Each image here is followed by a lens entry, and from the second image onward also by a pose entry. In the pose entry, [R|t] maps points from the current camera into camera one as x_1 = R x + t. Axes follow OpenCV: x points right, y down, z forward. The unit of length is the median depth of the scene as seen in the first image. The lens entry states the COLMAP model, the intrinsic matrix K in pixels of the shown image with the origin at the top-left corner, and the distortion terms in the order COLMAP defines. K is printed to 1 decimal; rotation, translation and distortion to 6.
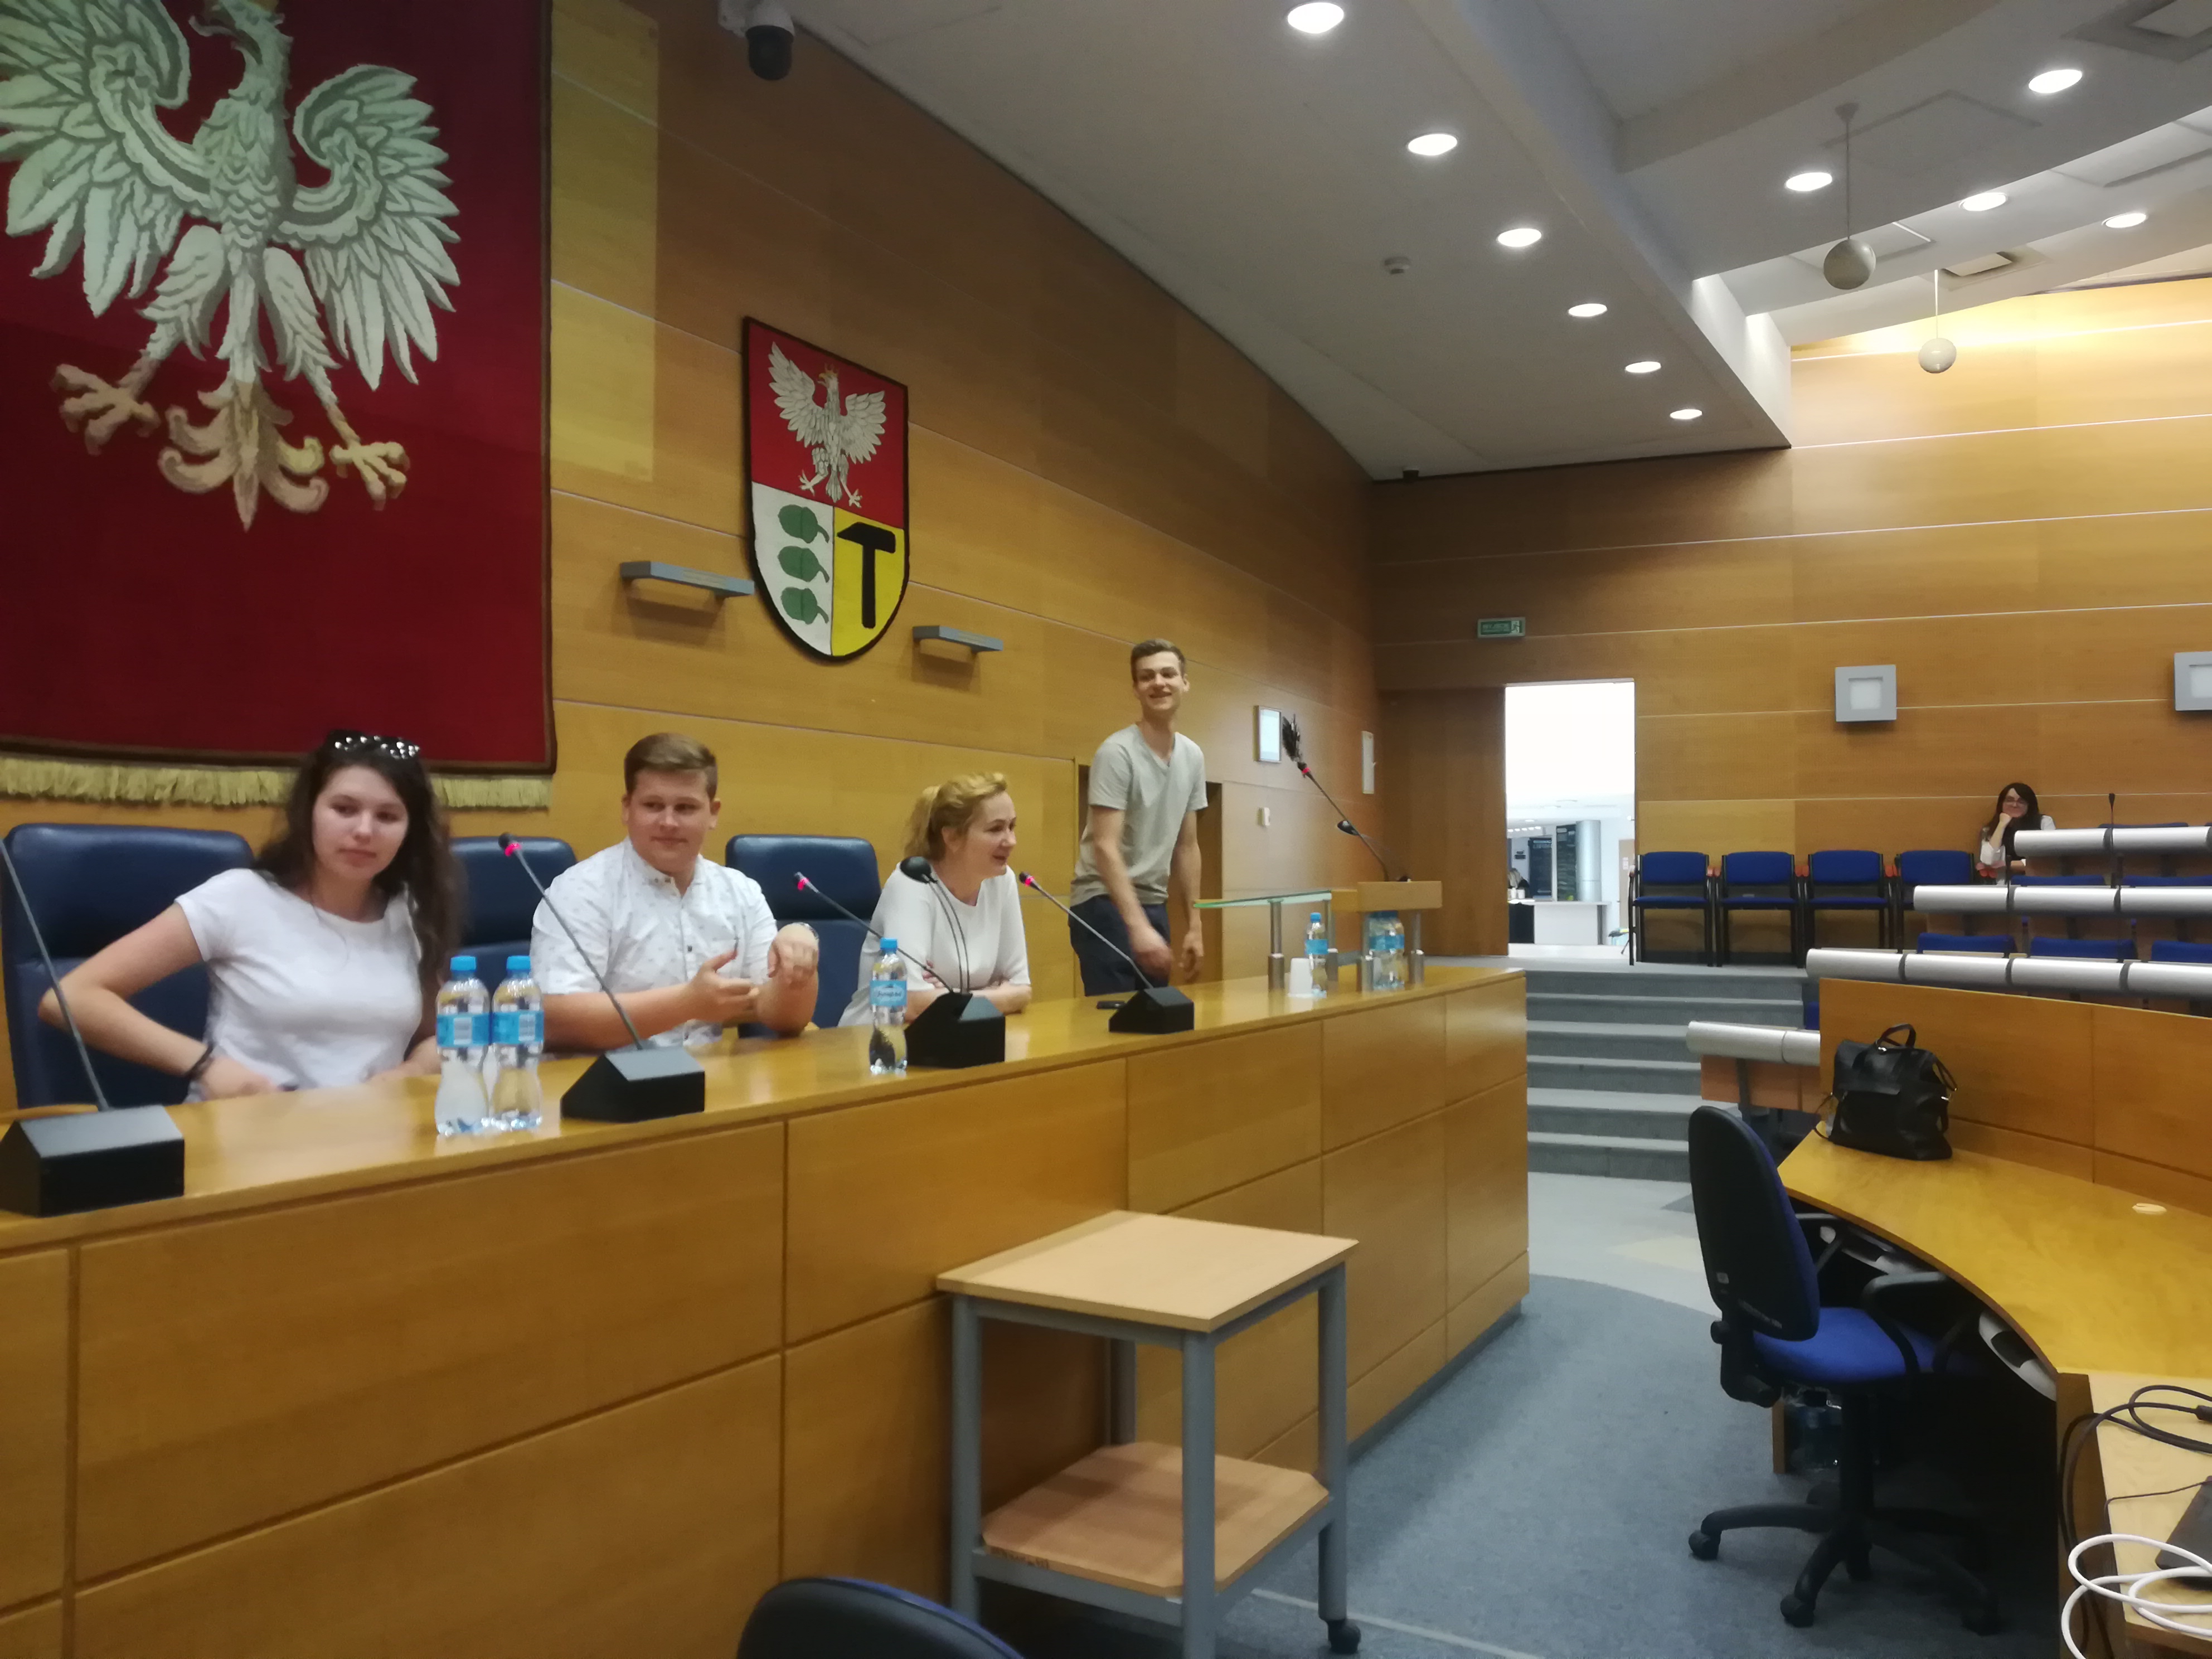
lens RADIAL K [[1701.8, 0, 1106.0], [0, 1701.8, 829.5], [0, 0, 1]] dist [0.059634, -0.072431]
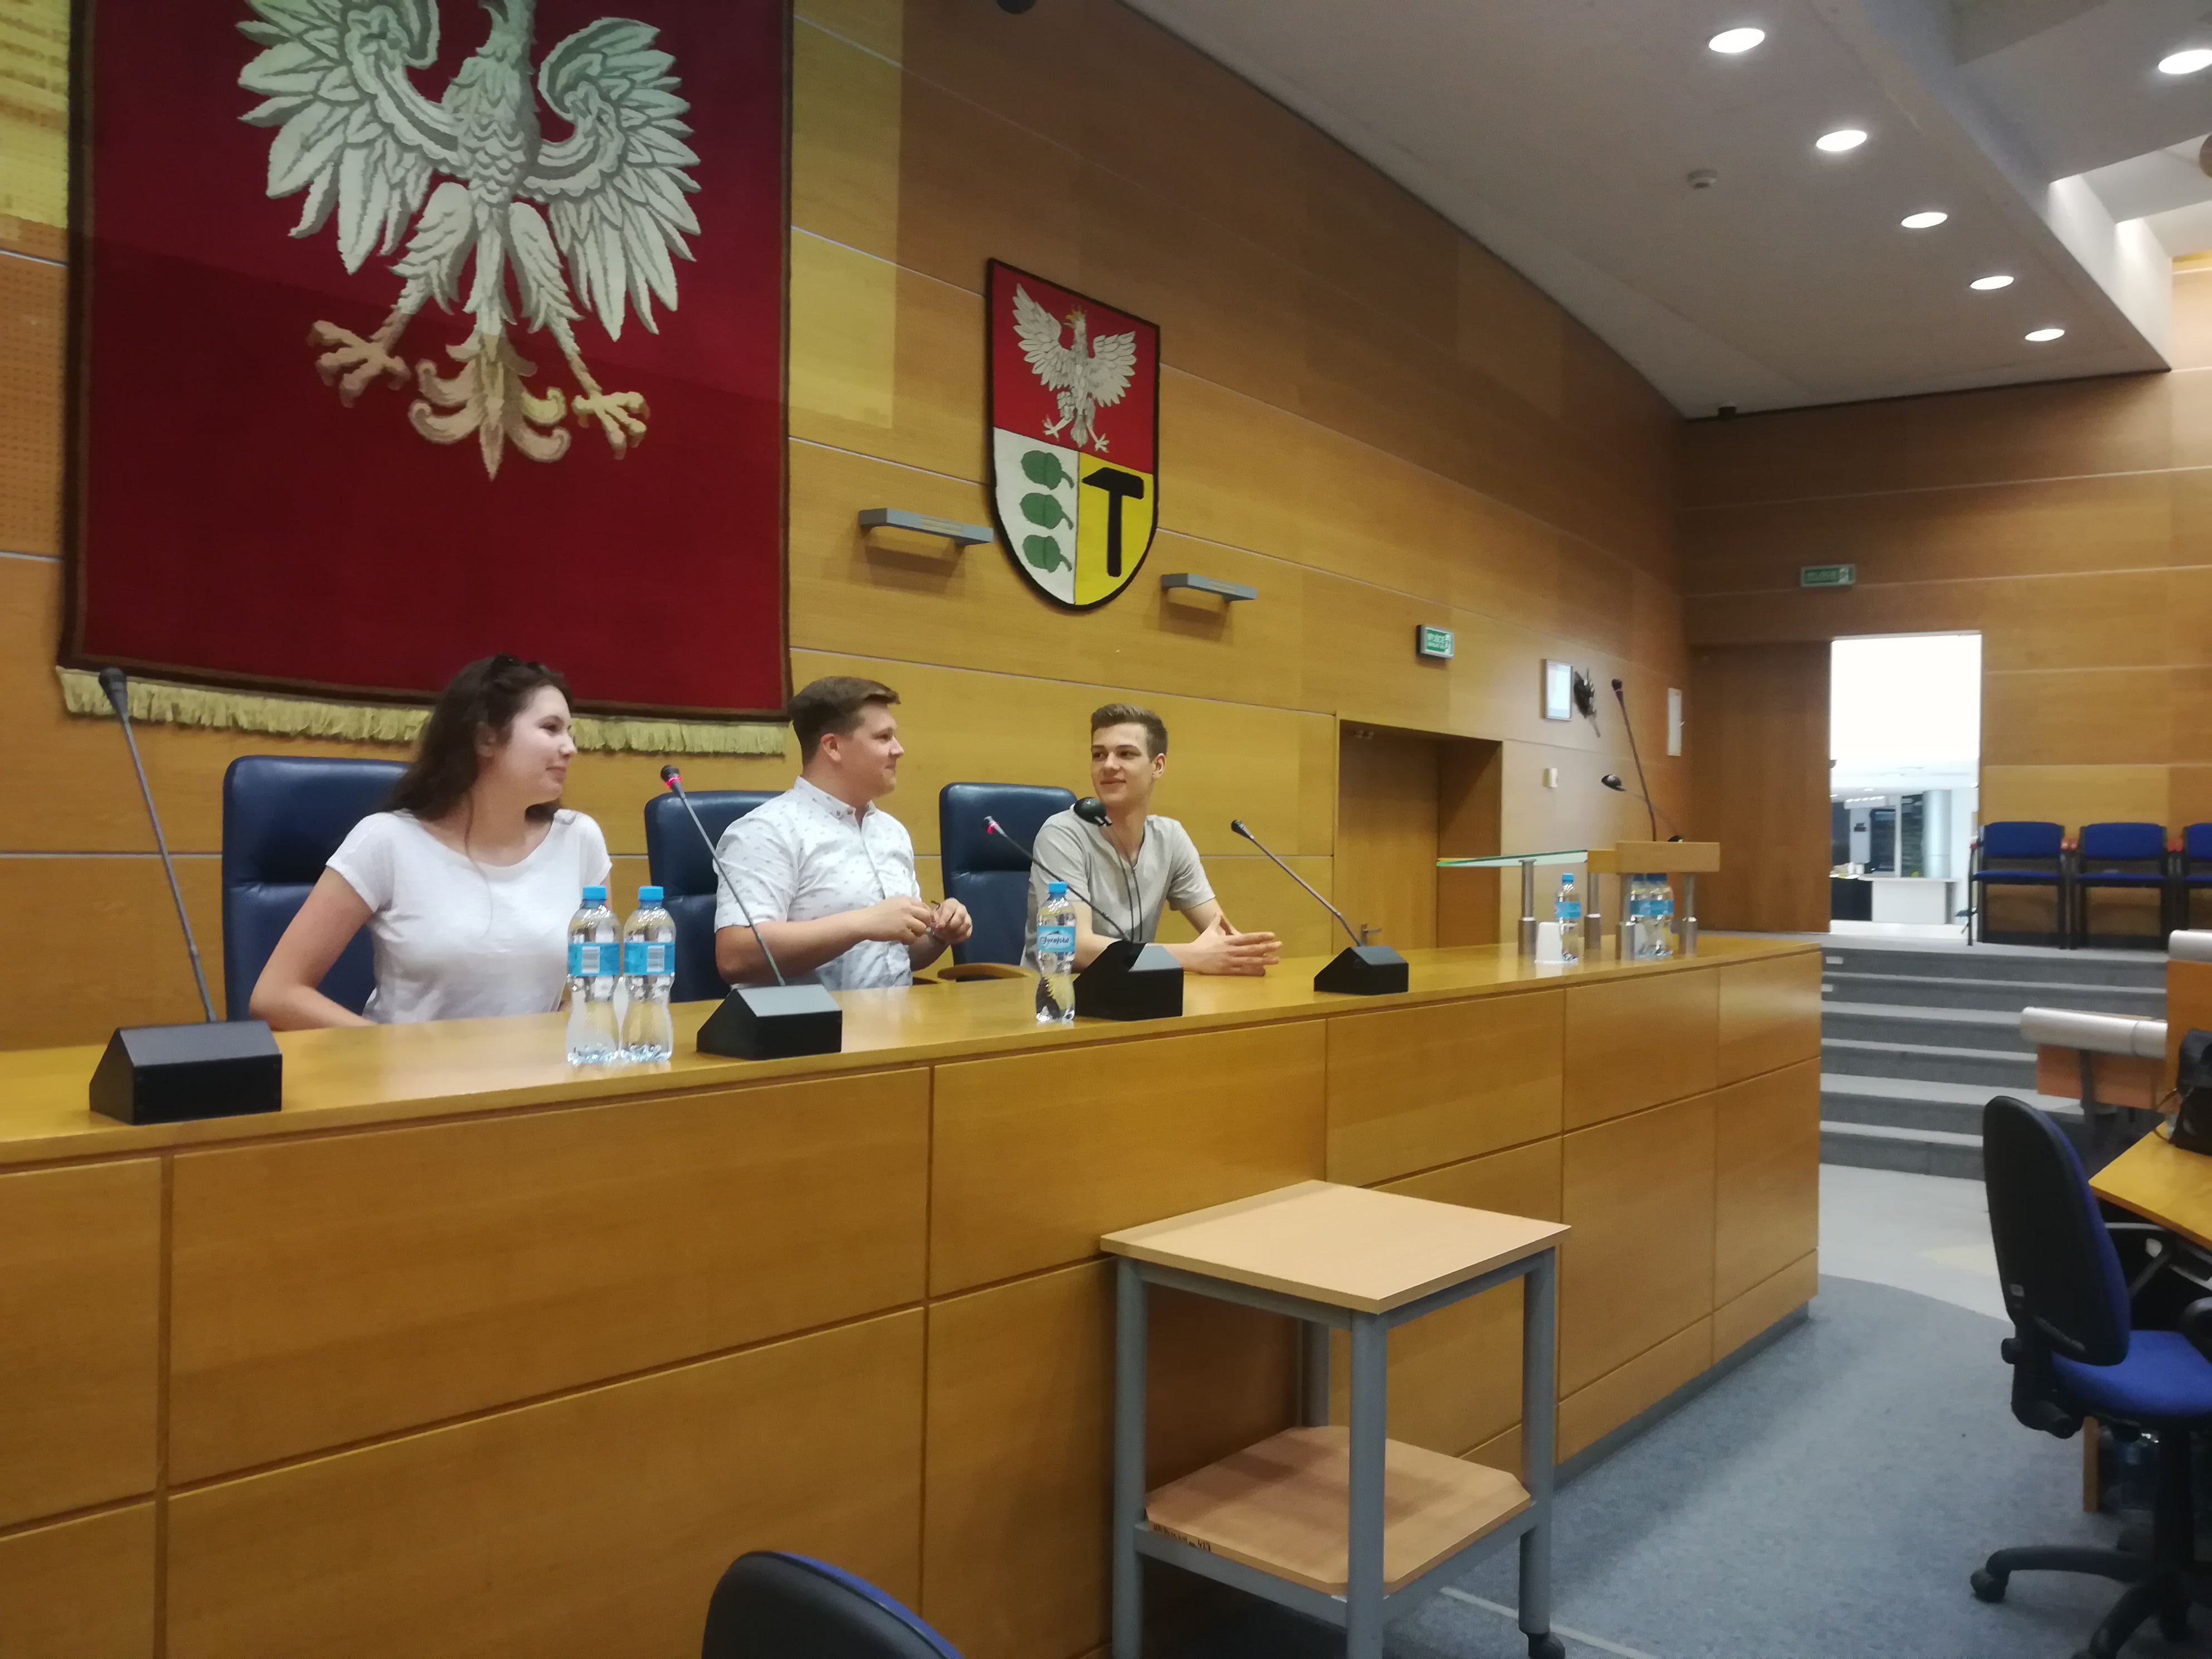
lens RADIAL K [[1715.2, 0, 1106.0], [0, 1715.2, 829.5], [0, 0, 1]] dist [0.058643, -0.084845]
pose [[0.984292, 0.014213, -0.175974, 0.044367], [-0.010735, 0.999728, 0.020701, 0.009430], [0.176221, -0.018487, 0.984177, 0.039286]]
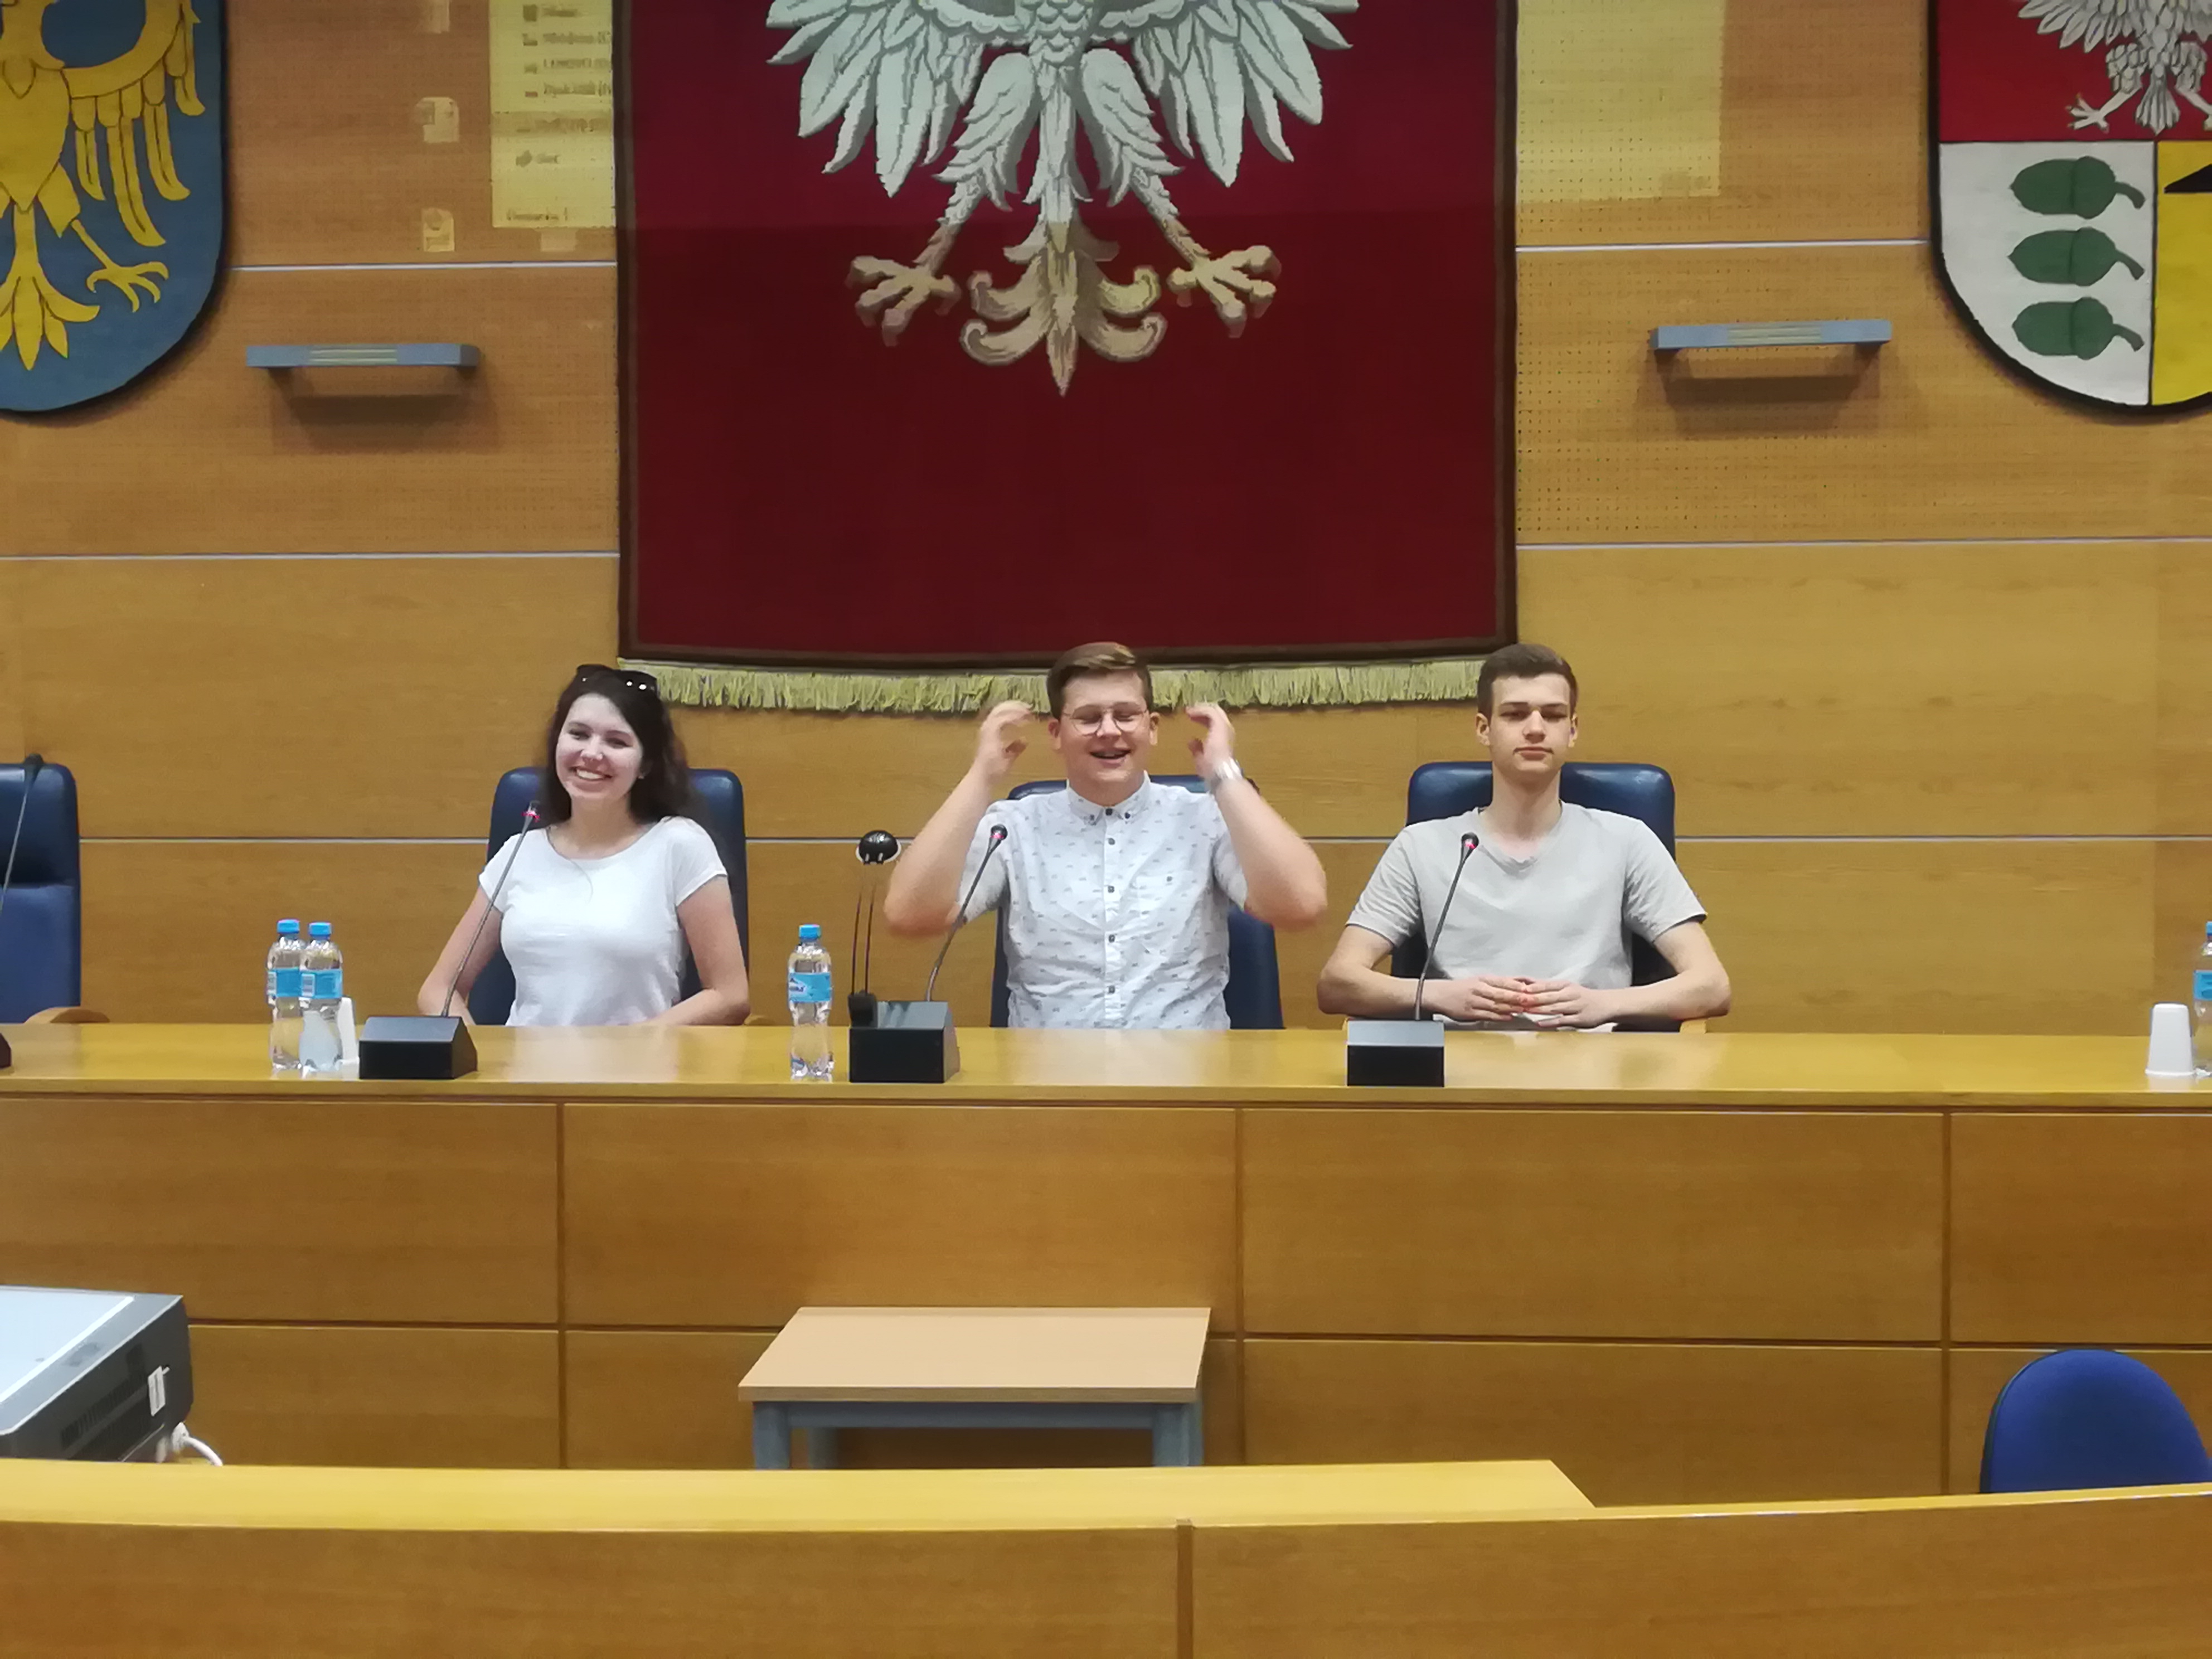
lens RADIAL K [[3280.2, 0, 1090.9], [0, 3280.2, 846.3], [0, 0, 1]] dist [0.114216, -0.395592]
pose [[0.437778, 0.049431, -0.897723, 0.938696], [0.029557, 0.997157, 0.069320, -0.057215], [0.898597, -0.056881, 0.435072, 0.258146]]
